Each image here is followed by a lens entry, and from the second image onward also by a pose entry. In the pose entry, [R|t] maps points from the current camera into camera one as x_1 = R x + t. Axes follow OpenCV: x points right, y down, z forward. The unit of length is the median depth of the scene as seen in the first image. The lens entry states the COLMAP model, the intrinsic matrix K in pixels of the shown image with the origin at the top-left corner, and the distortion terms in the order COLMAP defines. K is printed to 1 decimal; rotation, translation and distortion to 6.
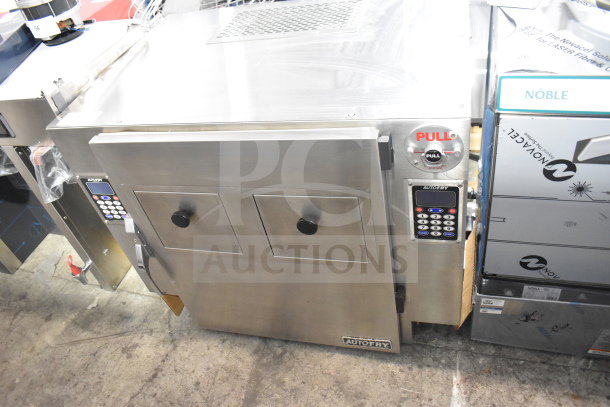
lens RADIAL K [[478.3, 0, 303.8], [0, 478.3, 203.1], [0, 0, 1]] dist [-0.087950, 0.006470]
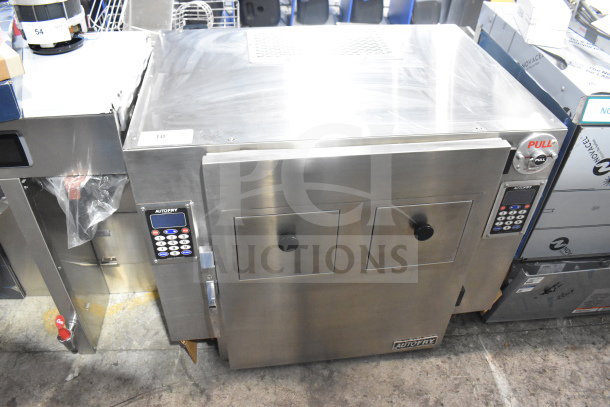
lens RADIAL K [[478.3, 0, 305.7], [0, 478.3, 200.5], [0, 0, 1]] dist [-0.087950, 0.006470]
pose [[0.901668, -0.073025, 0.426218, -0.591492], [0.105388, 0.993028, -0.052810, 0.004496], [-0.419390, 0.092535, 0.903078, 0.118497]]
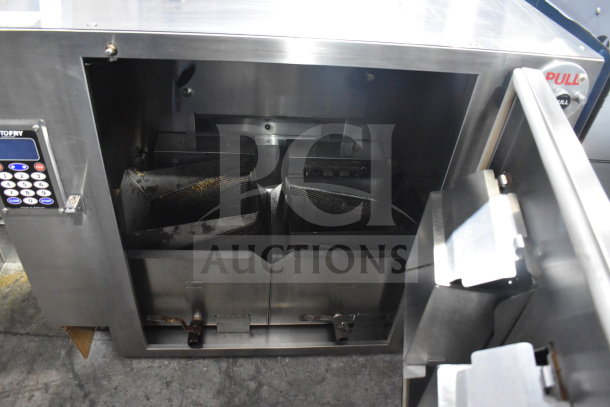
lens RADIAL K [[478.3, 0, 305.1], [0, 478.3, 200.0], [0, 0, 1]] dist [-0.087950, 0.006470]
pose [[0.906490, -0.002677, 0.422219, -0.355999], [0.028712, 0.998056, -0.055314, 0.077619], [-0.421251, 0.062264, 0.904804, 0.334009]]
